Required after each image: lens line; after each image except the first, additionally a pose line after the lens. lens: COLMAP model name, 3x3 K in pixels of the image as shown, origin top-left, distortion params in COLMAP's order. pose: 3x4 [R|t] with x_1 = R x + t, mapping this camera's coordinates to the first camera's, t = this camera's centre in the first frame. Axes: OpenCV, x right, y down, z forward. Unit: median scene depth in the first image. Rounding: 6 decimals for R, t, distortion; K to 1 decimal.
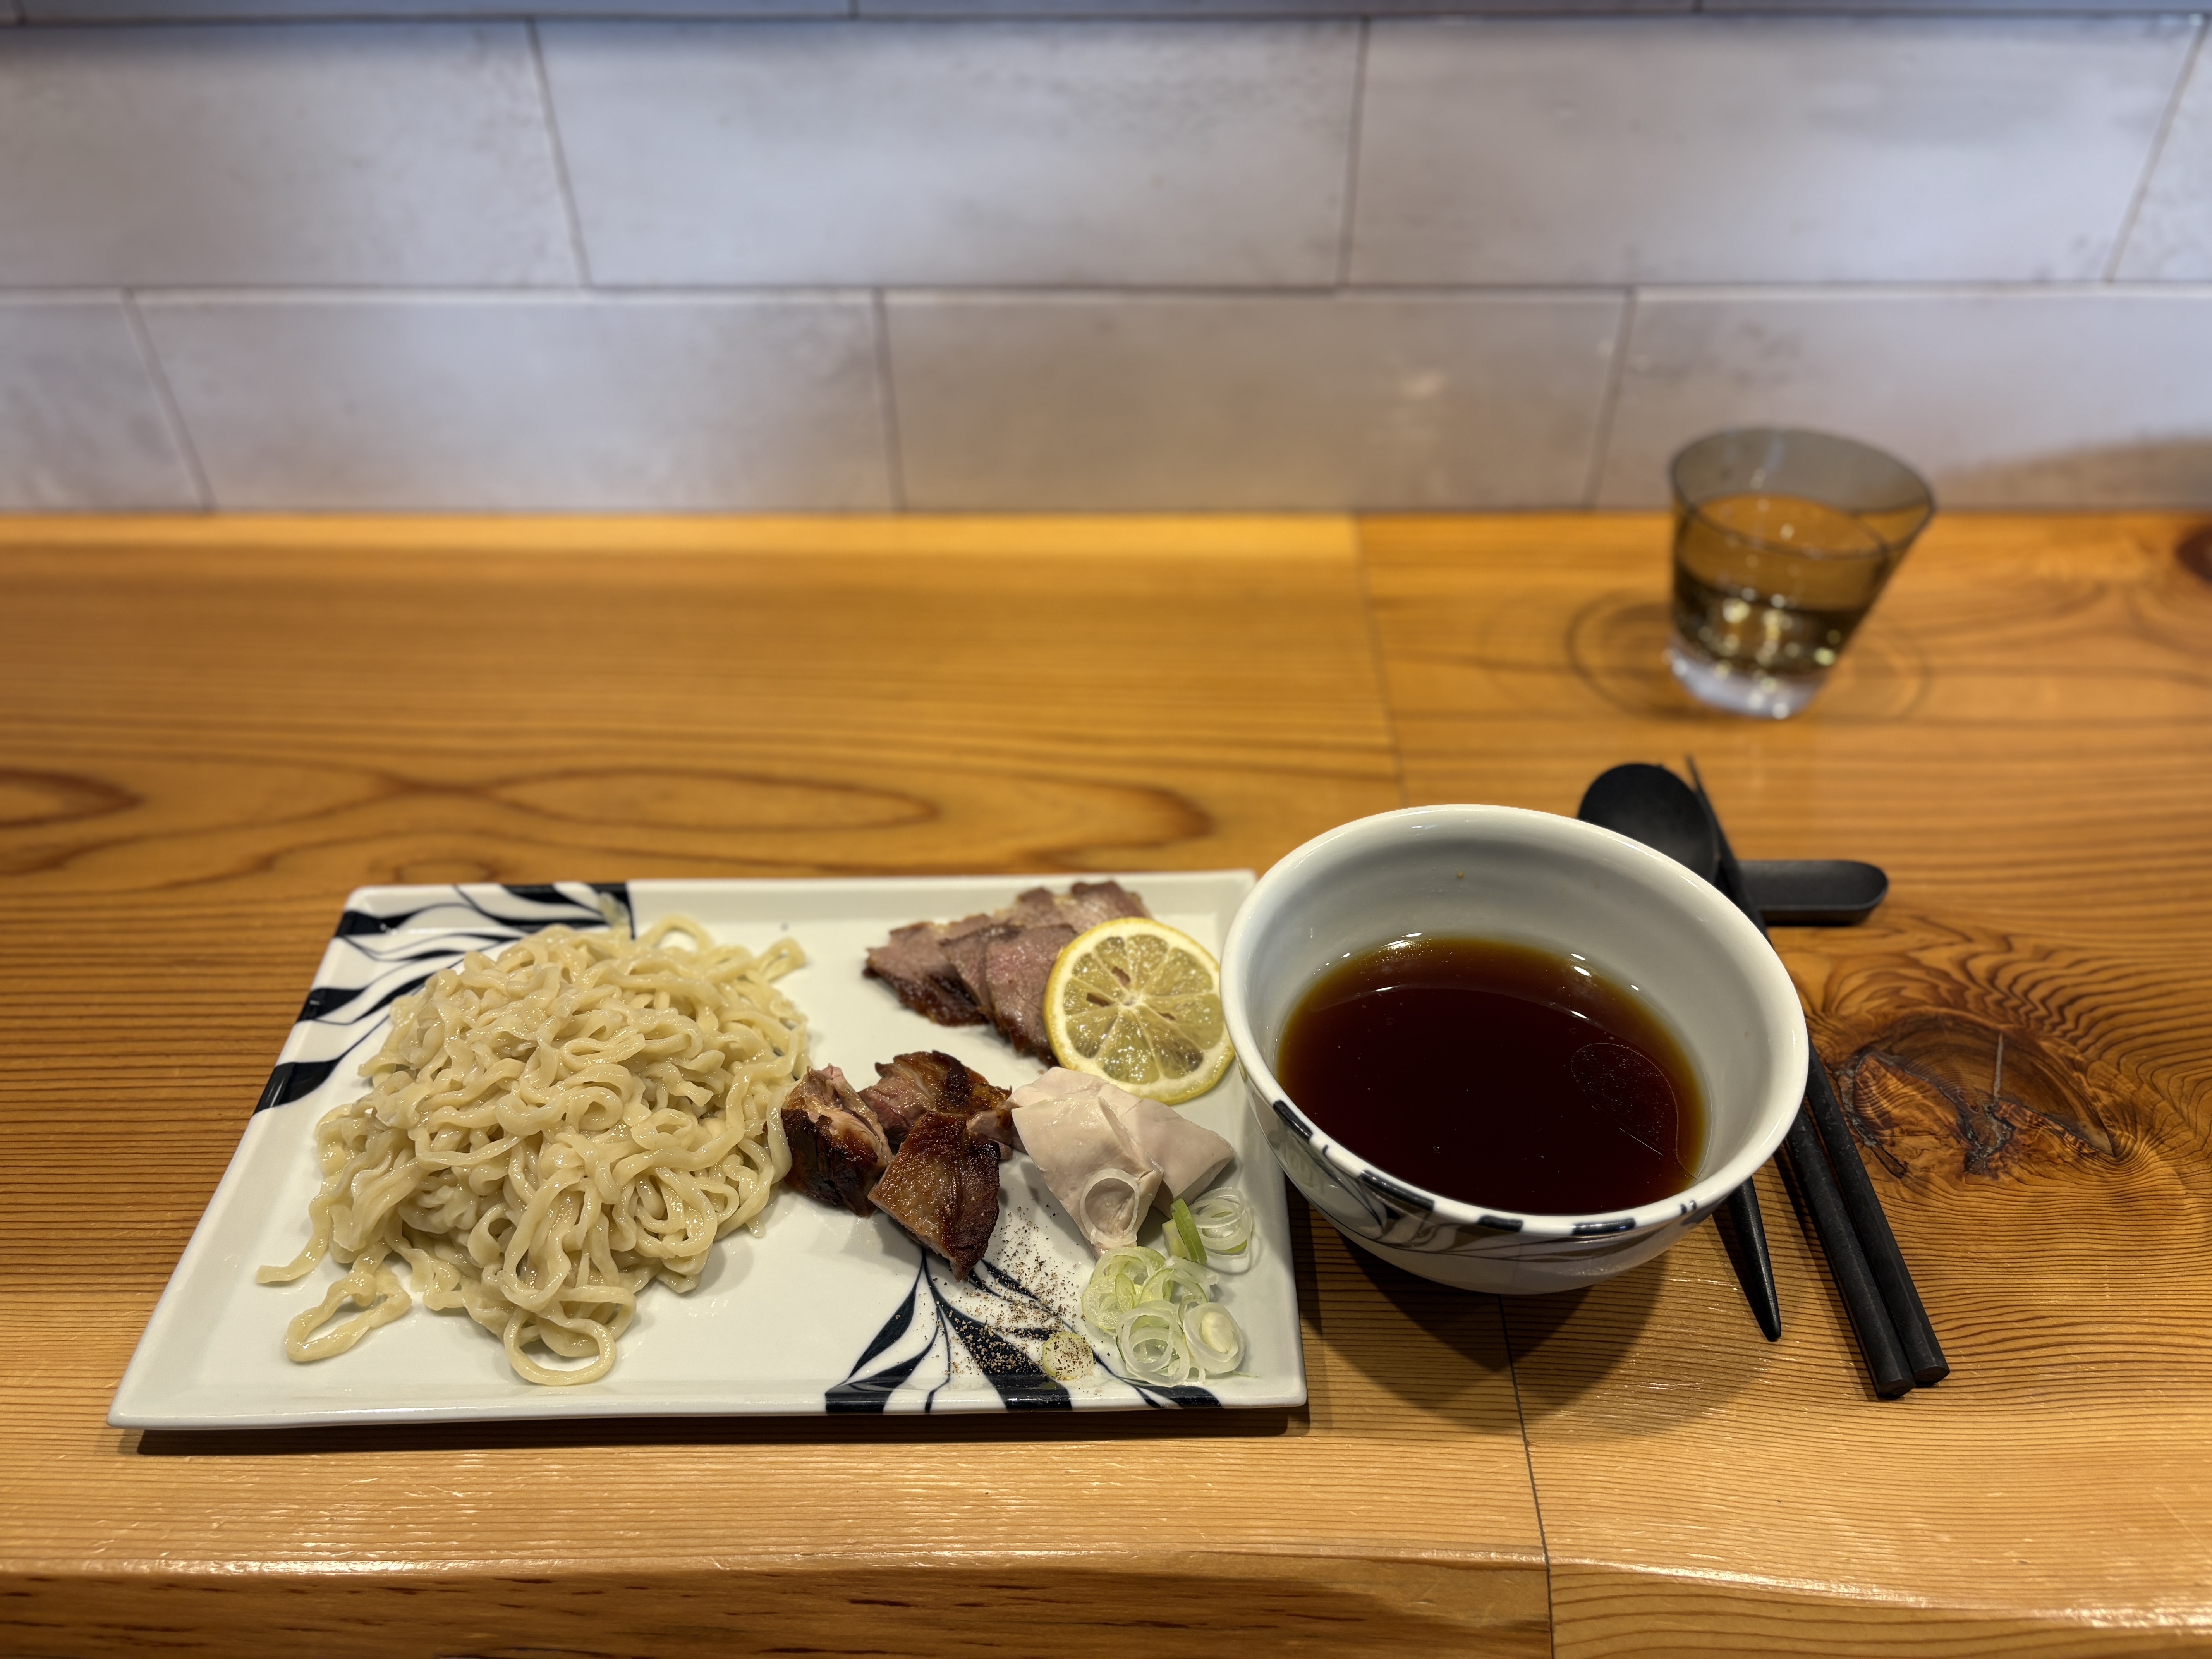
lens RADIAL K [[1685.6, 0, 1108.0], [0, 1685.6, 838.5], [0, 0, 1]] dist [0.034748, -0.047202]
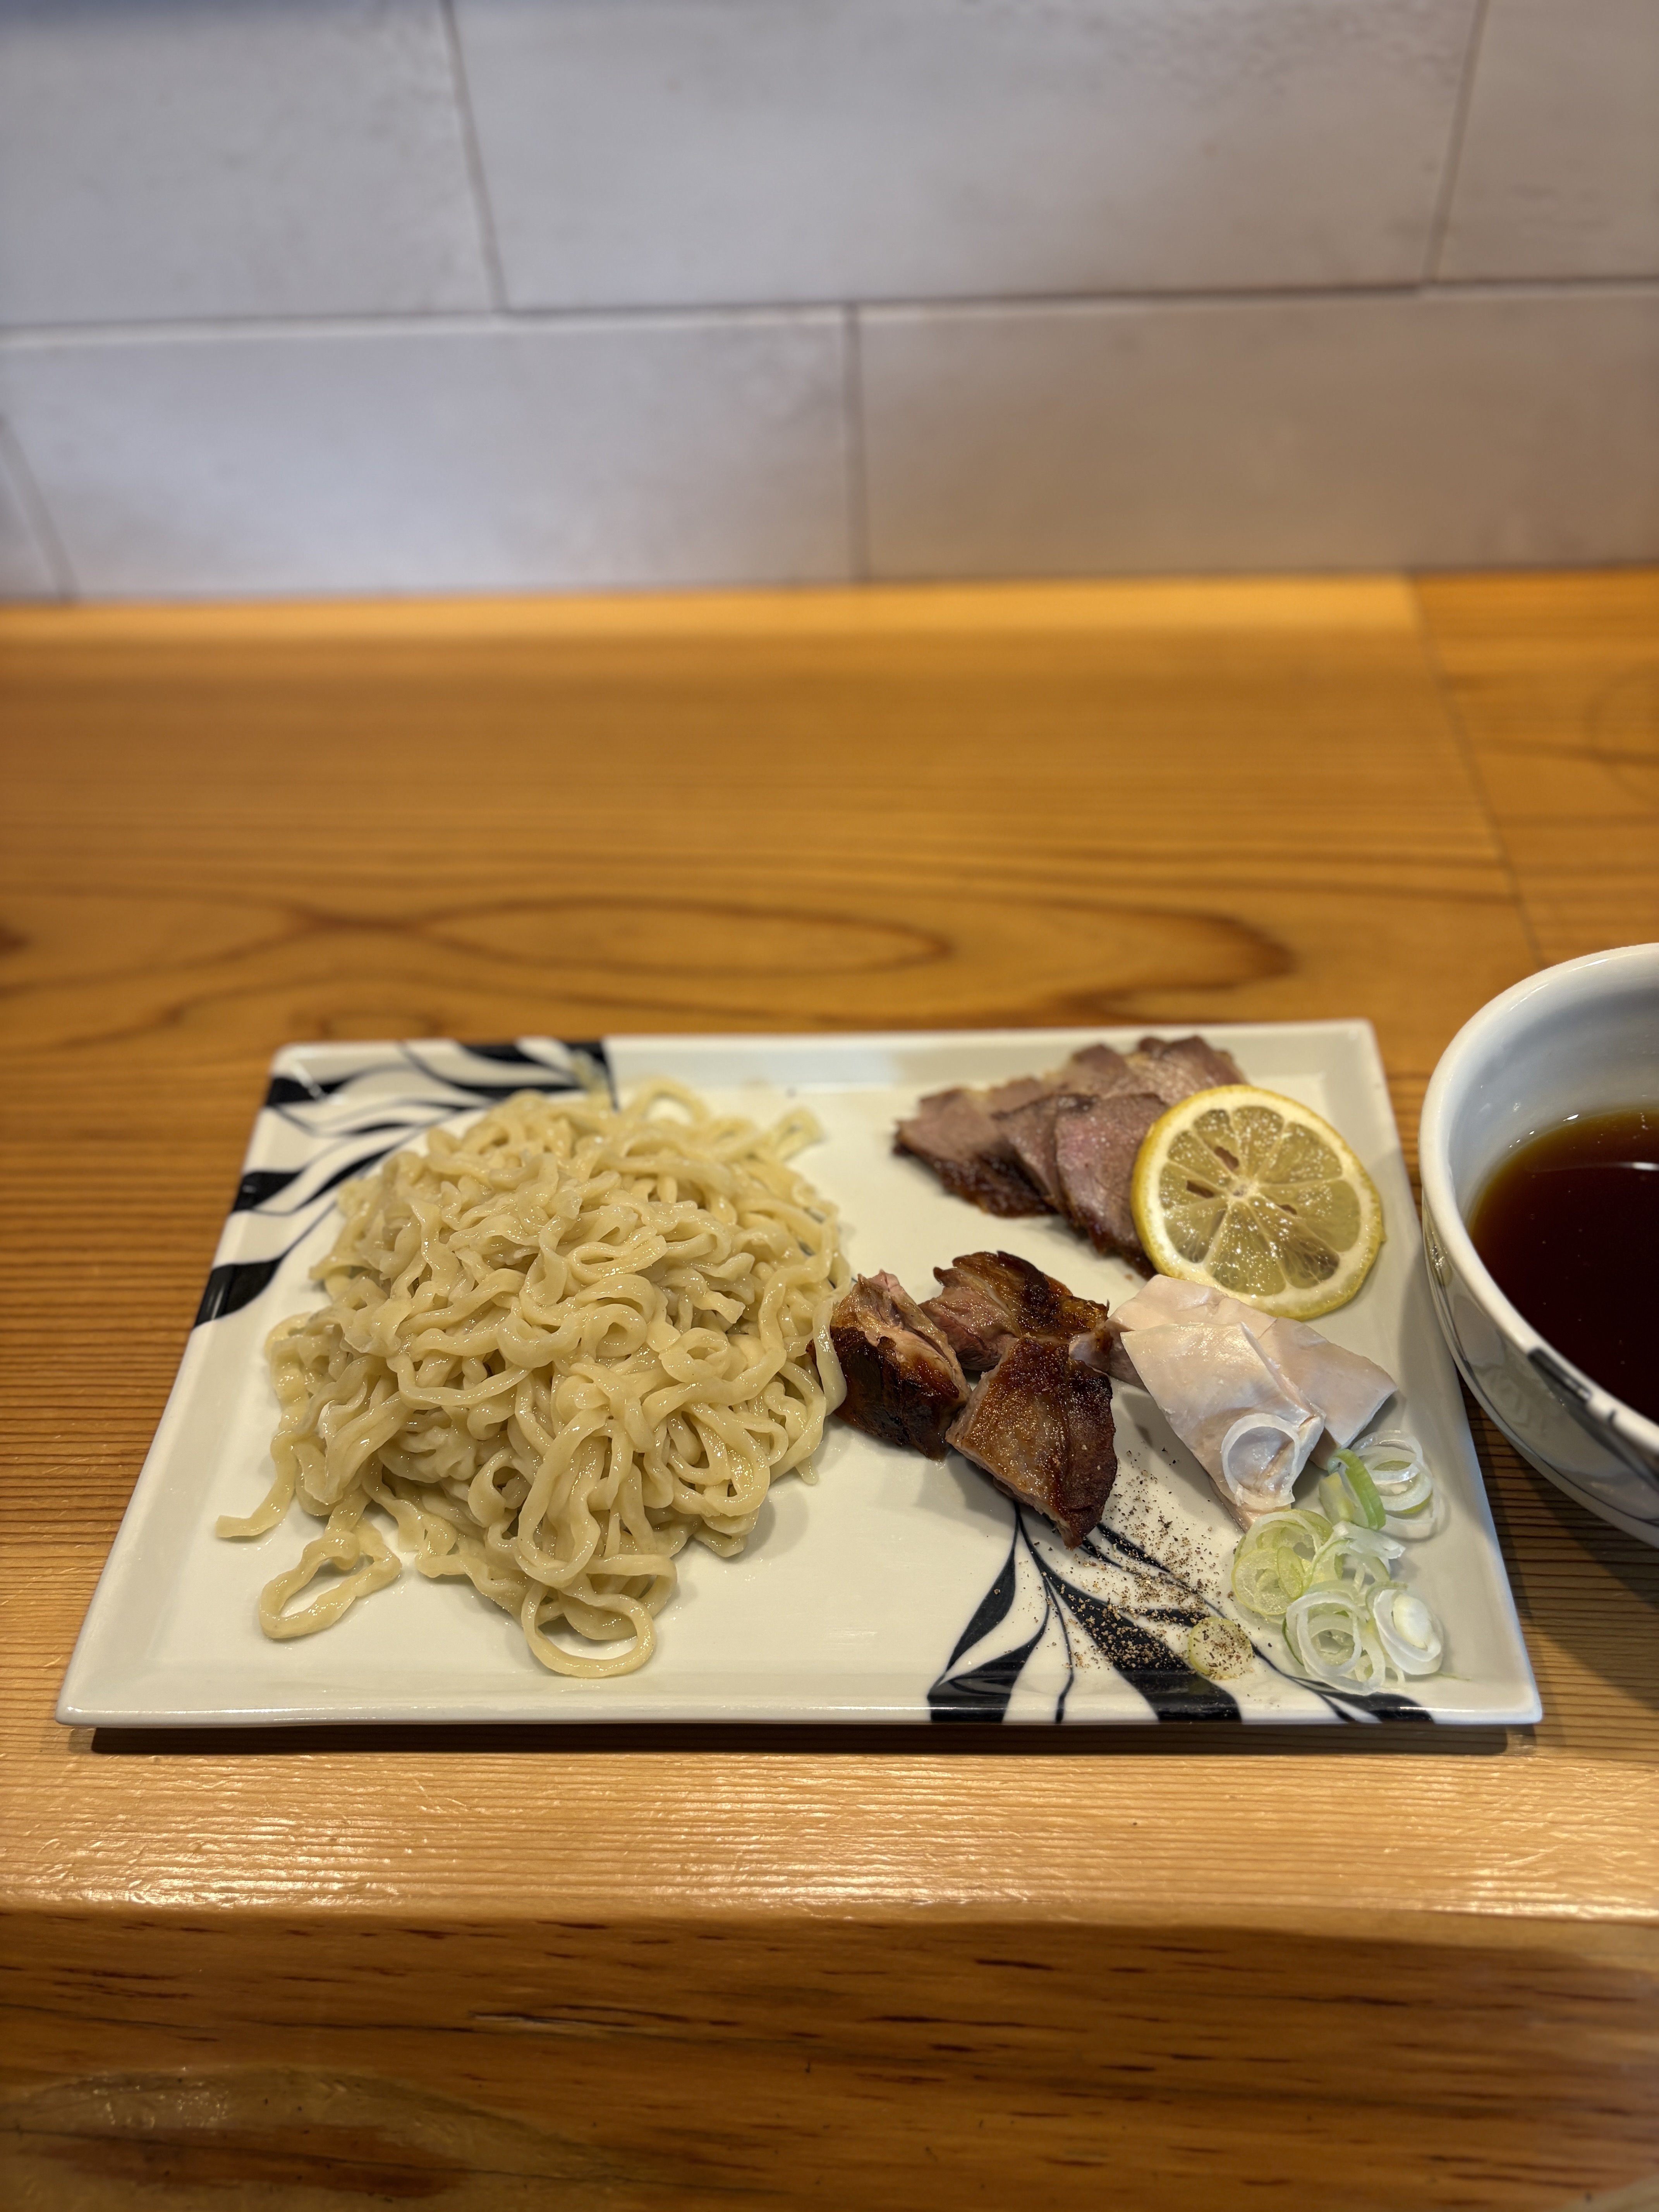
lens RADIAL K [[1685.6, 0, 827.2], [0, 1685.6, 1114.8], [0, 0, 1]] dist [0.034748, -0.047202]
pose [[0.998528, -0.002904, -0.054161, -0.139861], [0.008469, 0.994666, 0.102804, -0.023662], [0.053573, -0.103111, 0.993226, 0.189871]]
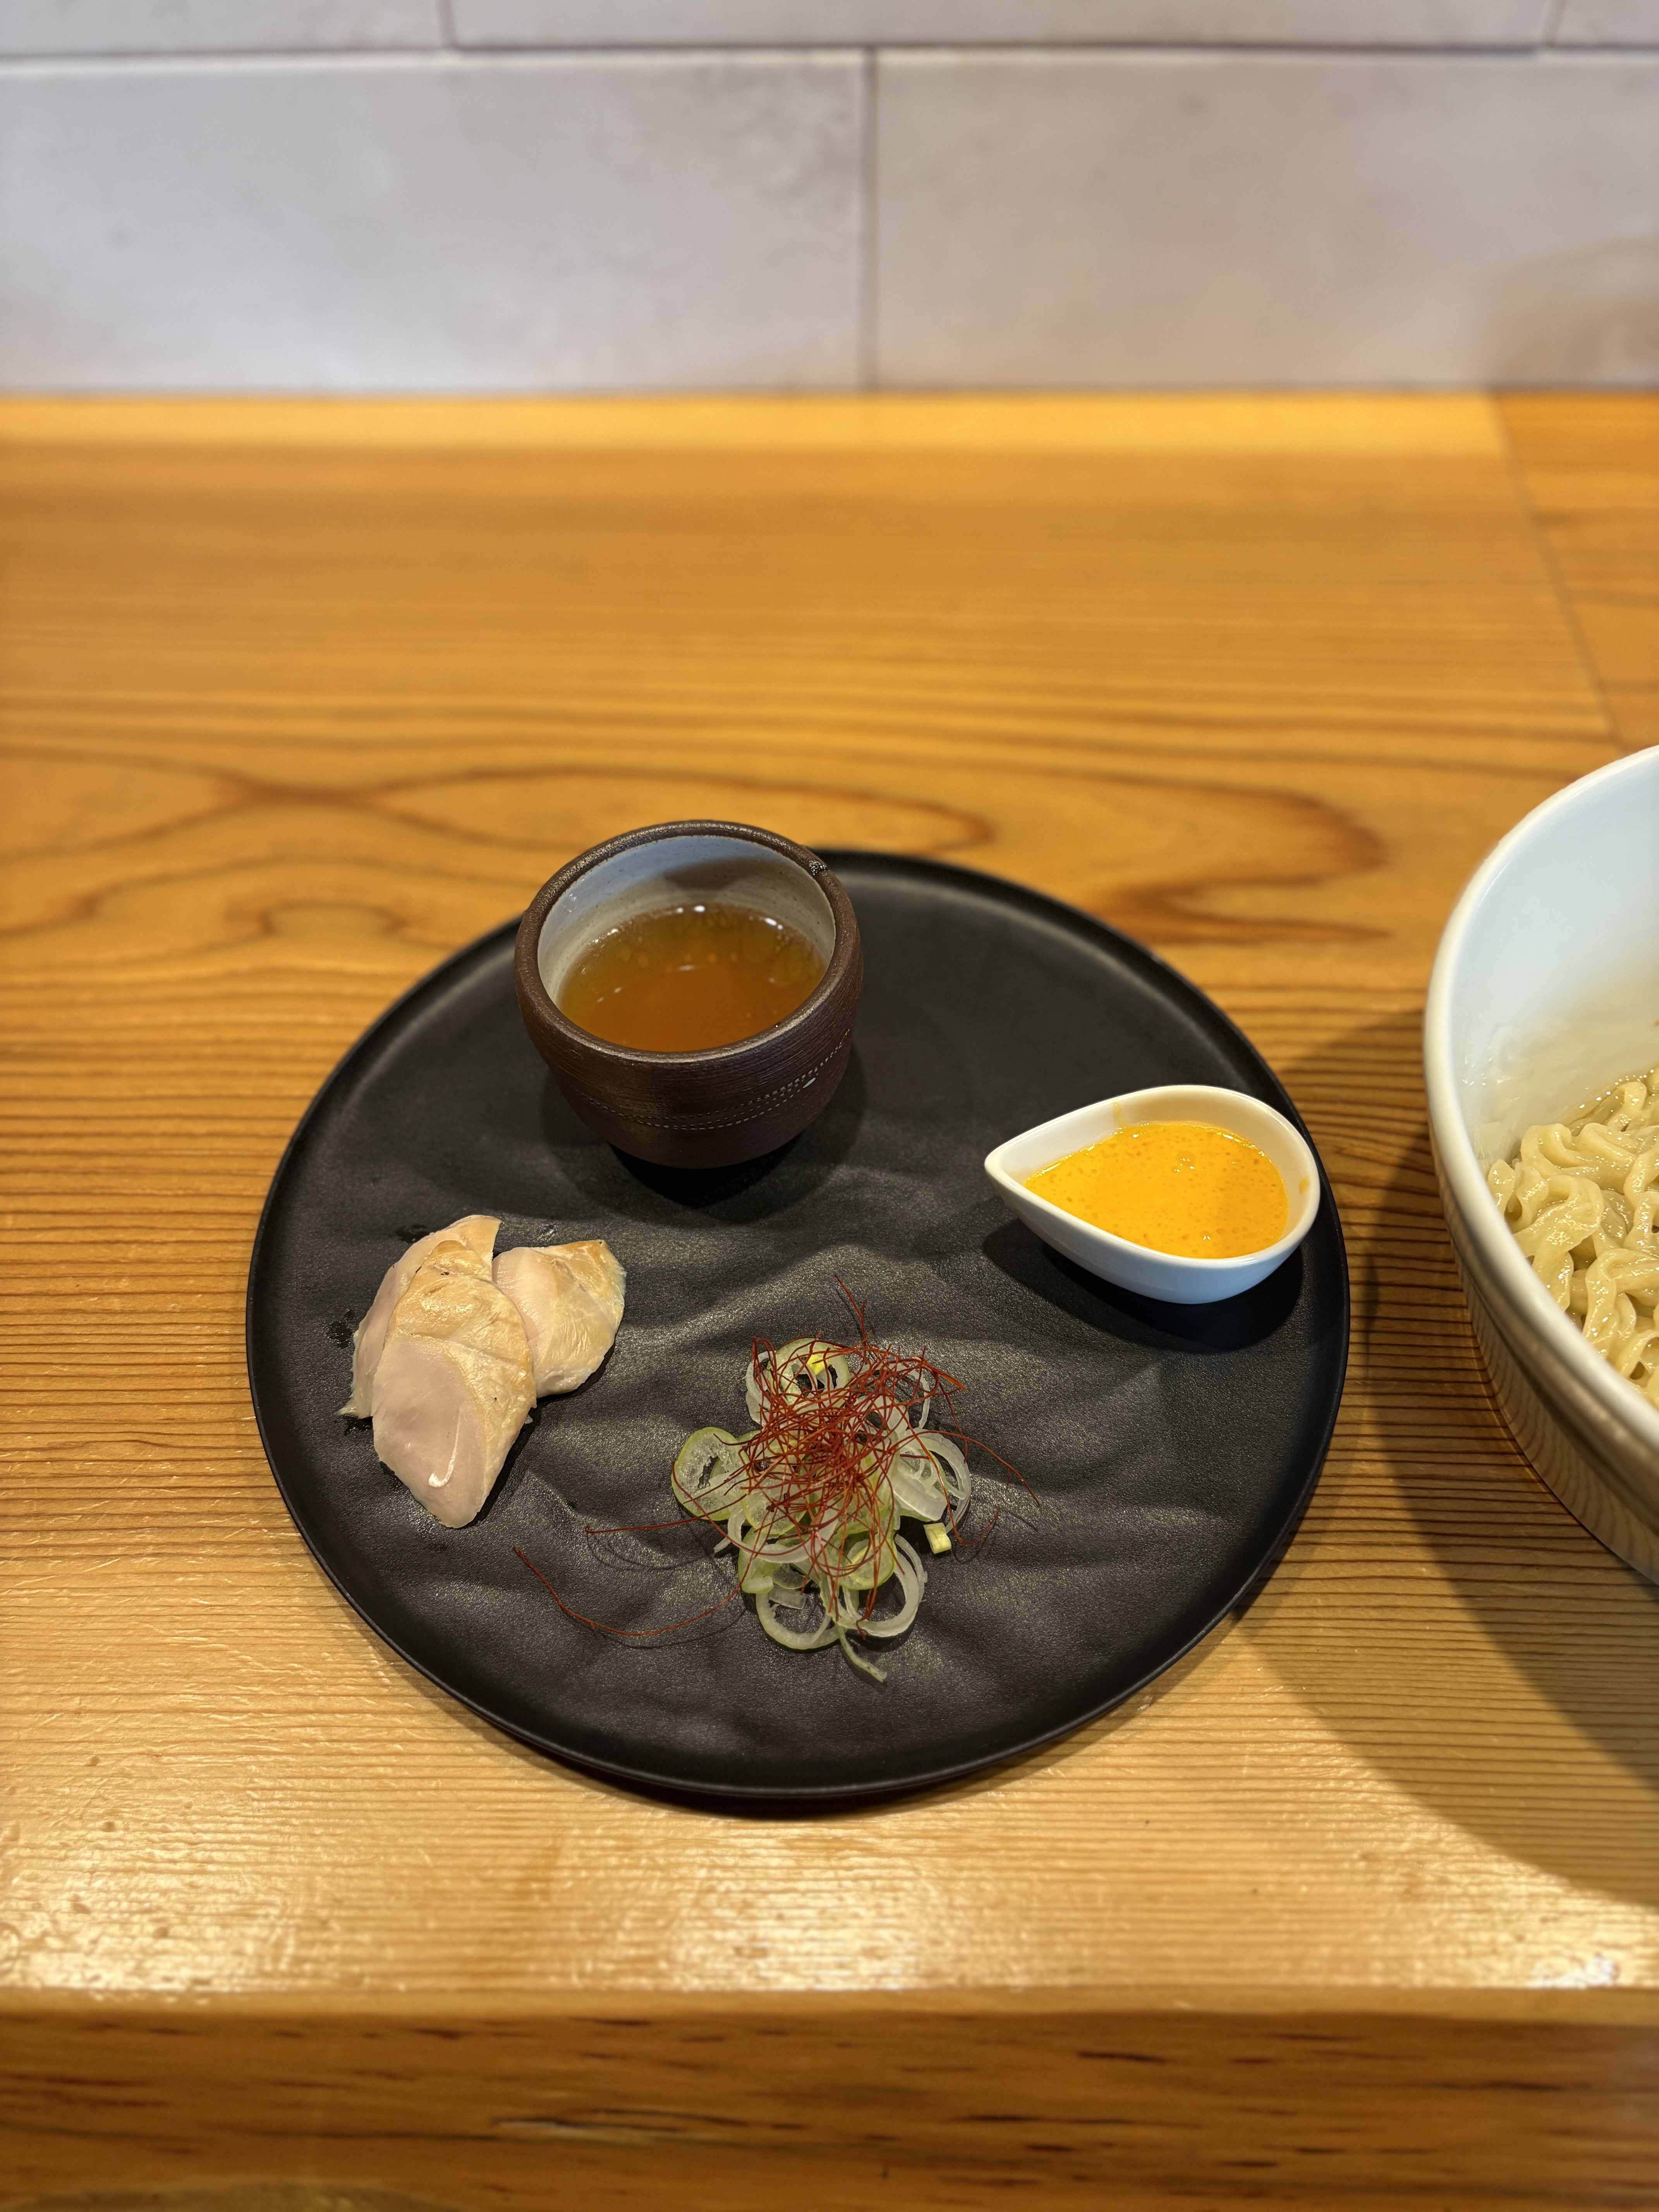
lens RADIAL K [[1685.6, 0, 821.7], [0, 1685.6, 1118.7], [0, 0, 1]] dist [0.034748, -0.047202]
pose [[0.999926, 0.001996, -0.012008, -0.196568], [0.000592, 0.977318, 0.211775, -0.057777], [0.012158, -0.211766, 0.977245, 0.312388]]
